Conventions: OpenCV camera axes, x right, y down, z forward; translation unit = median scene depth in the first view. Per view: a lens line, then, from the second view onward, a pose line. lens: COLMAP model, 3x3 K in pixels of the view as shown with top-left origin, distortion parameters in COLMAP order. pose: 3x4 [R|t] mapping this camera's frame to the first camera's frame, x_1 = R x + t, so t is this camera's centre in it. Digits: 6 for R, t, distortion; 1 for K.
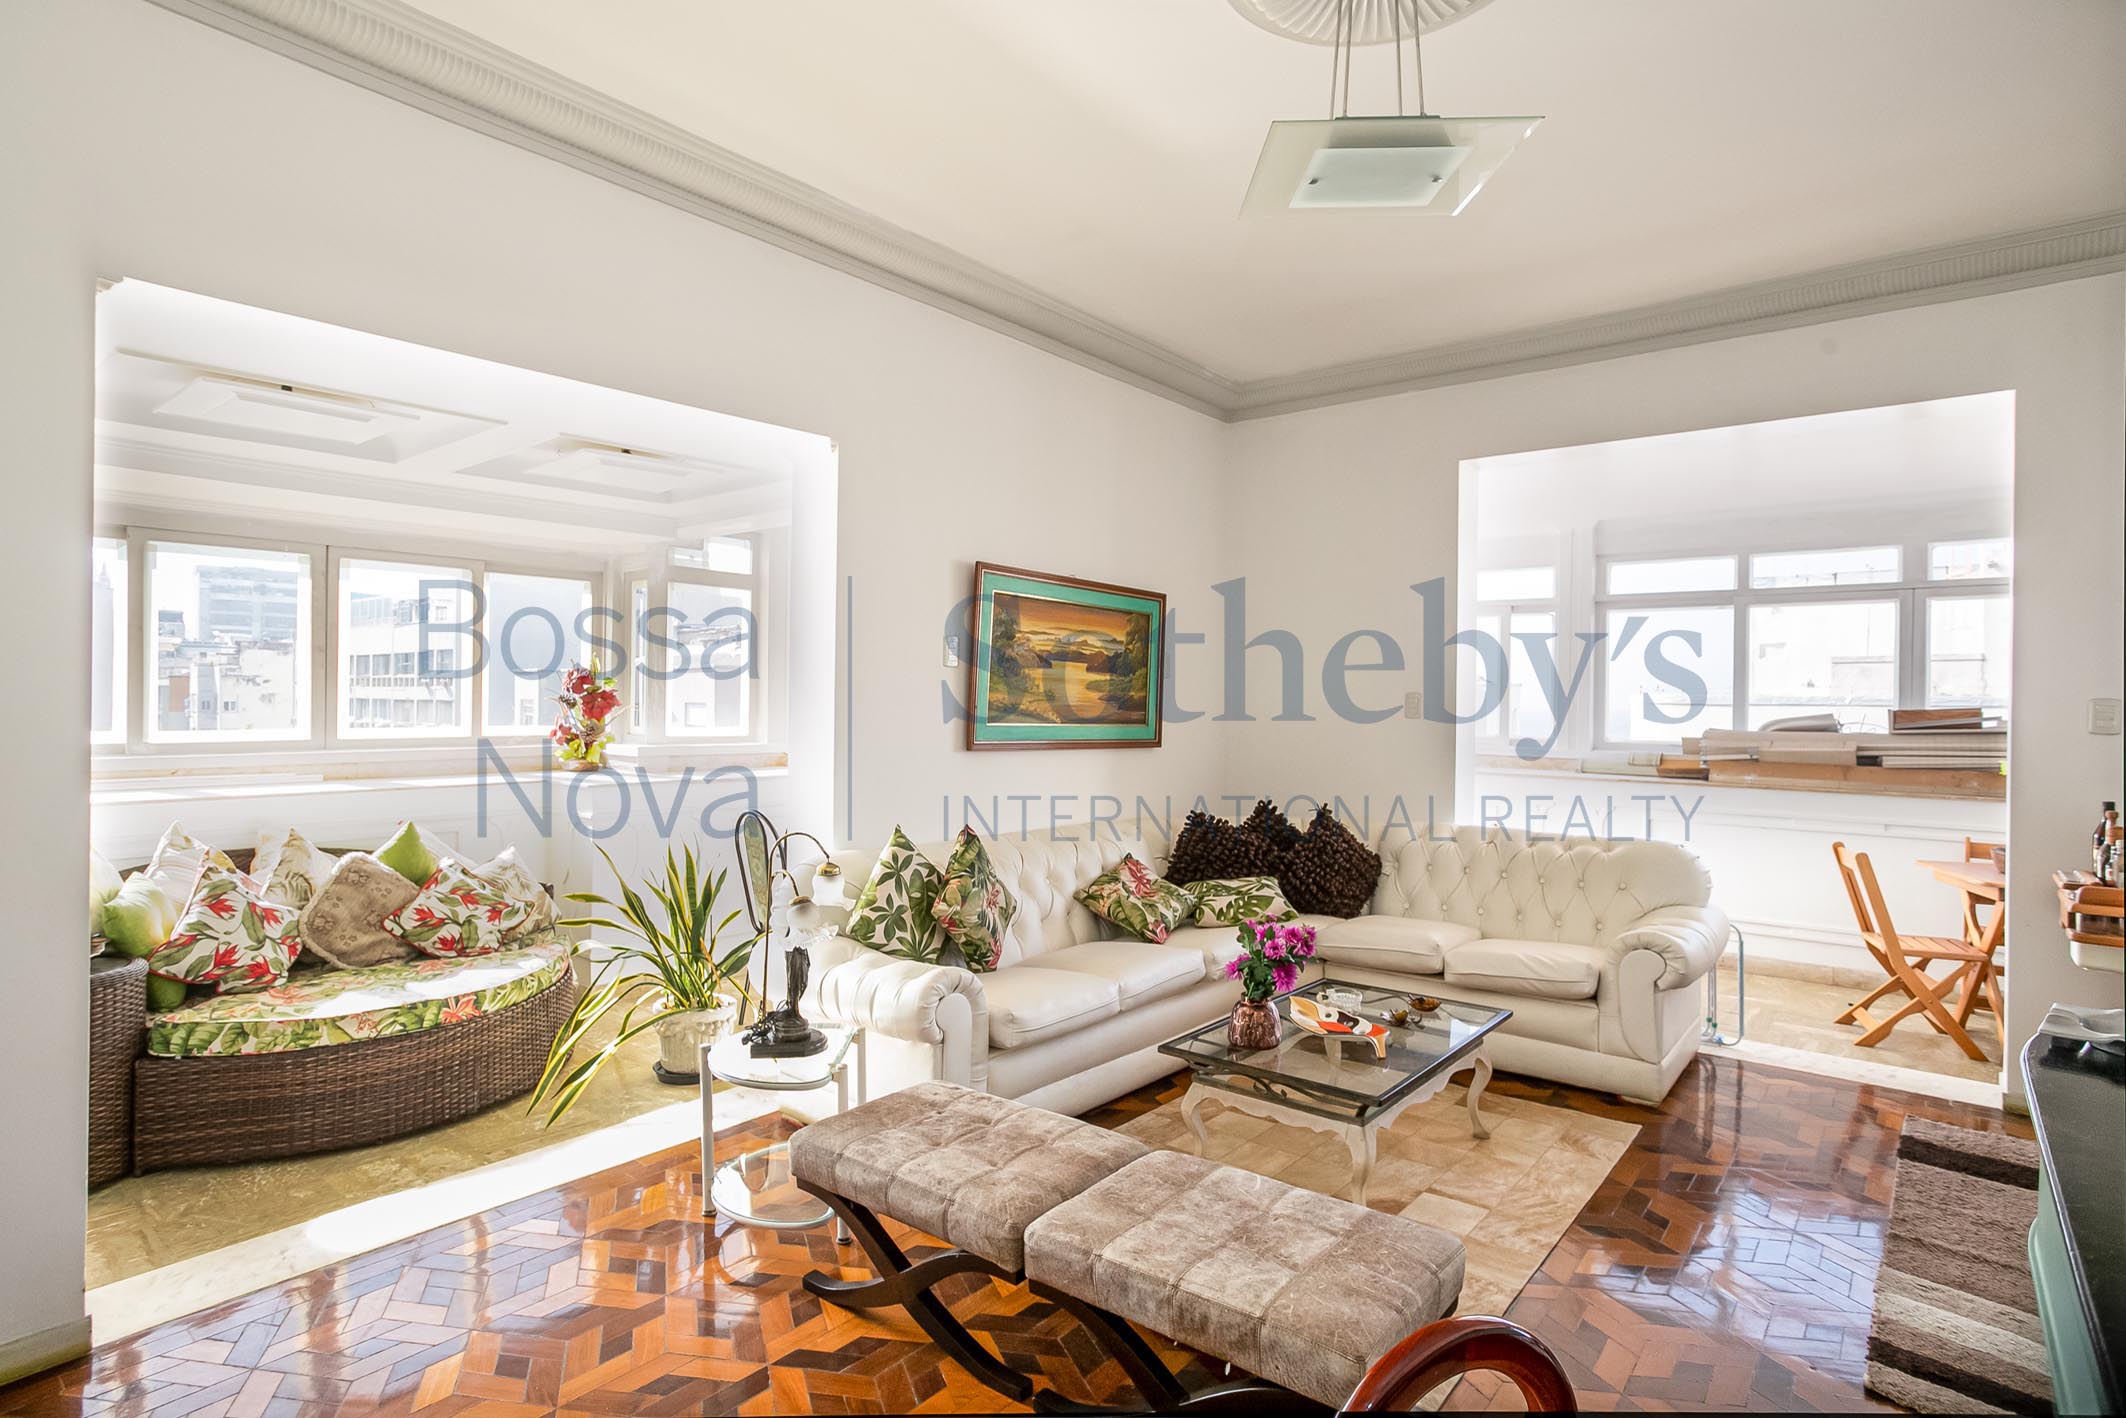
lens RADIAL K [[1112.3, 0, 1063.0], [0, 1112.3, 709.0], [0, 0, 1]] dist [-0.071631, 0.054306]
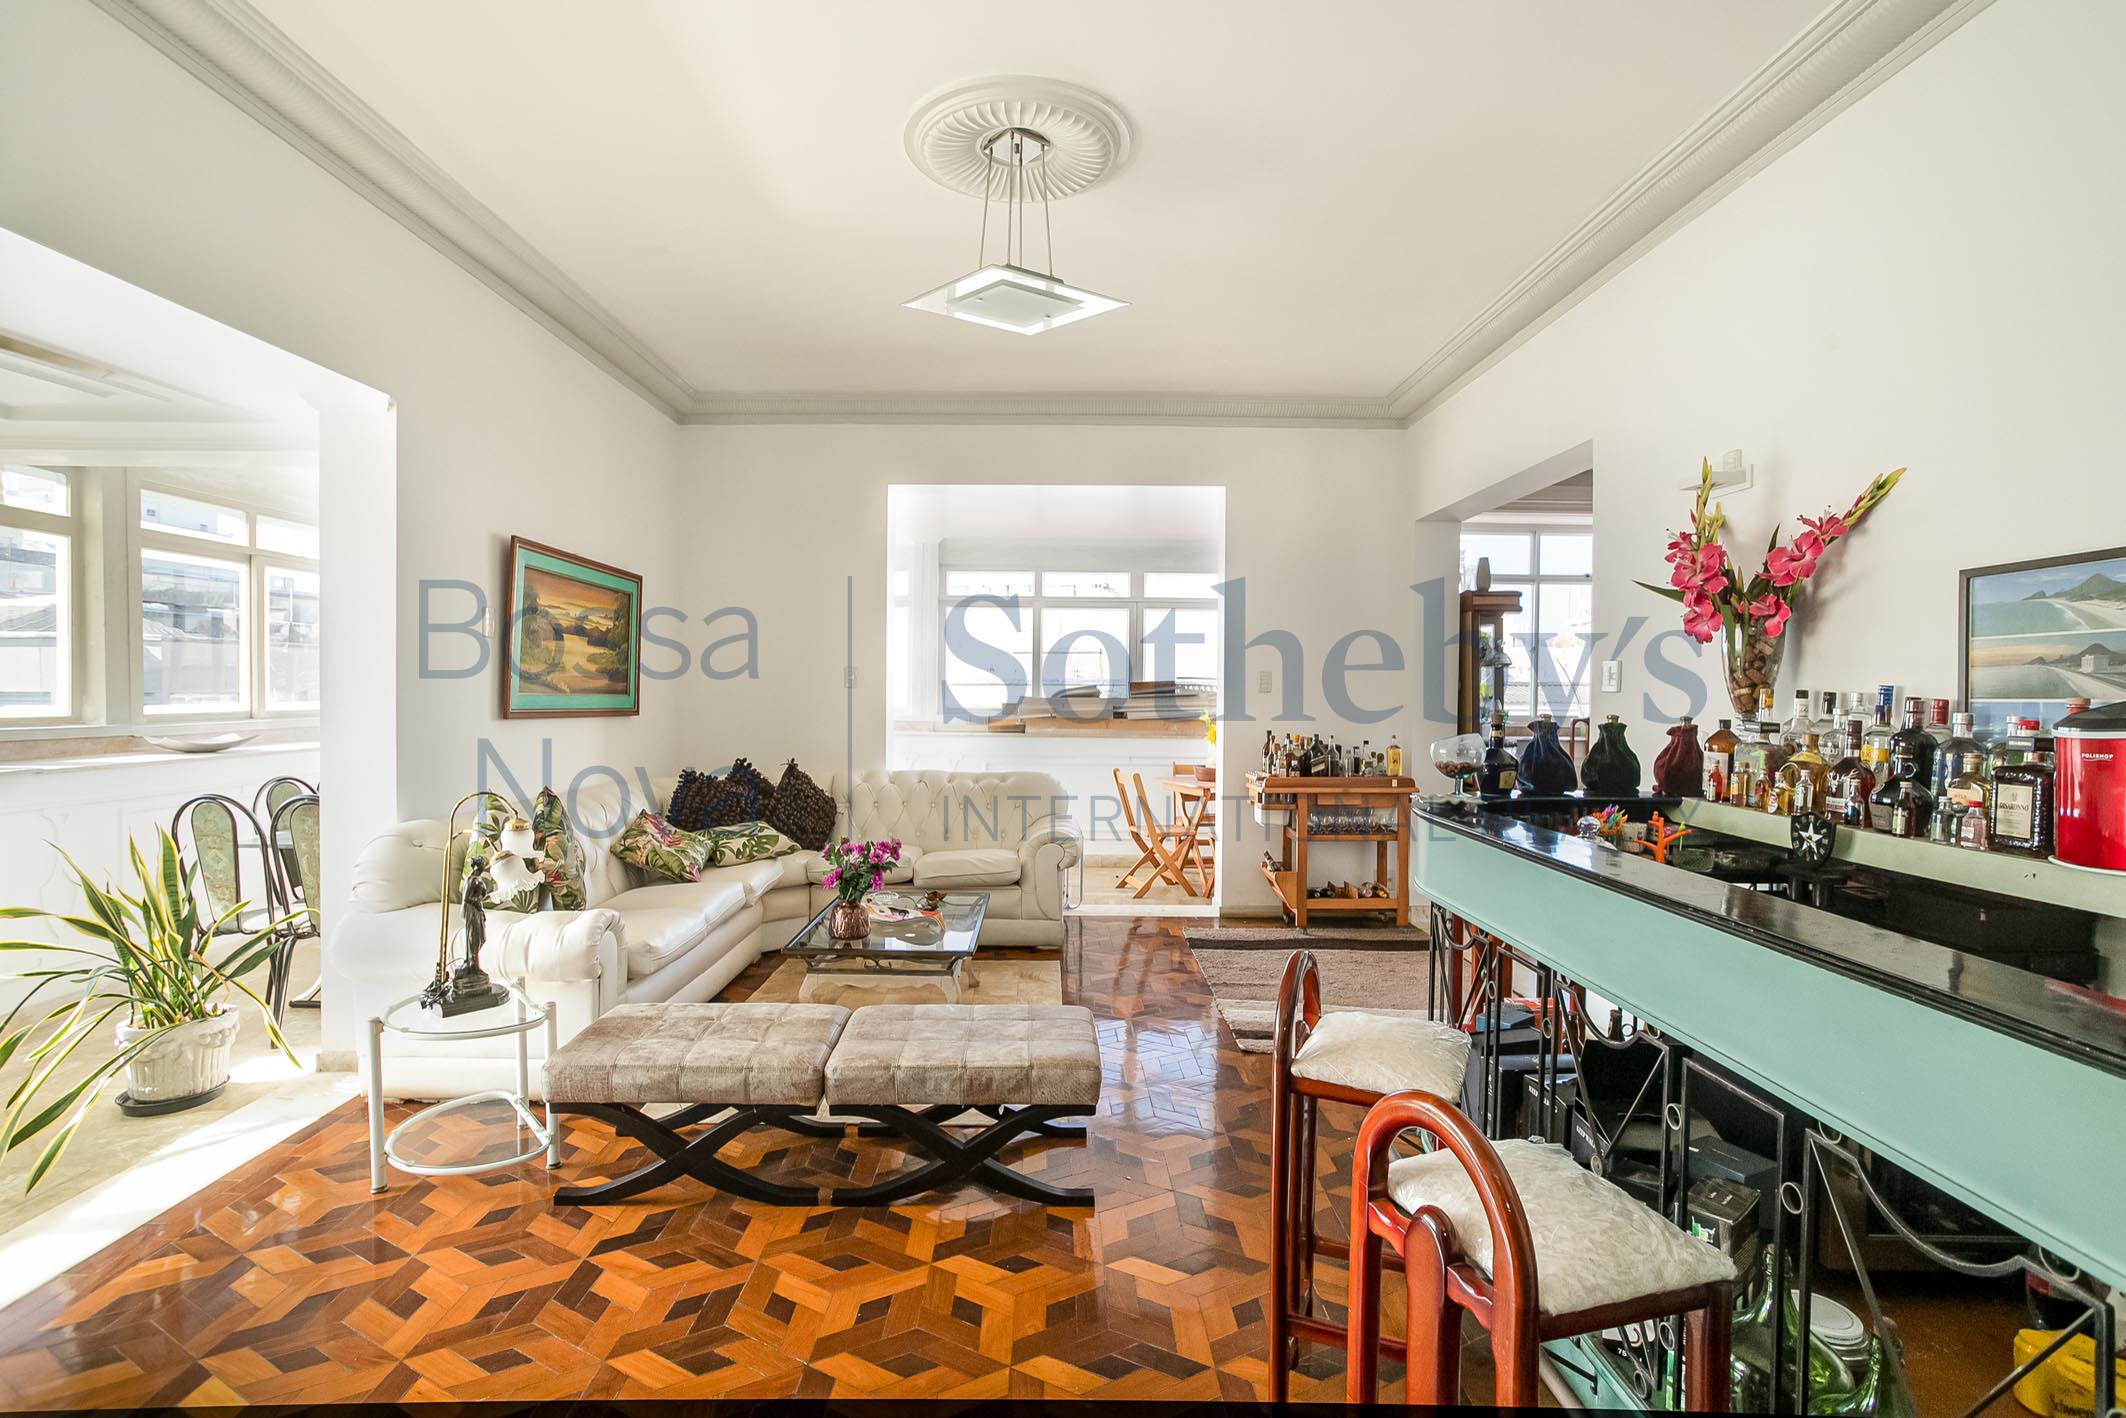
lens RADIAL K [[1025.2, 0, 1063.0], [0, 1025.2, 709.0], [0, 0, 1]] dist [-0.025031, 0.000520]
pose [[0.770455, -0.017091, 0.637266, -0.277837], [0.004717, 0.999766, 0.021110, 0.010421], [-0.637477, -0.013258, 0.770355, -0.052320]]
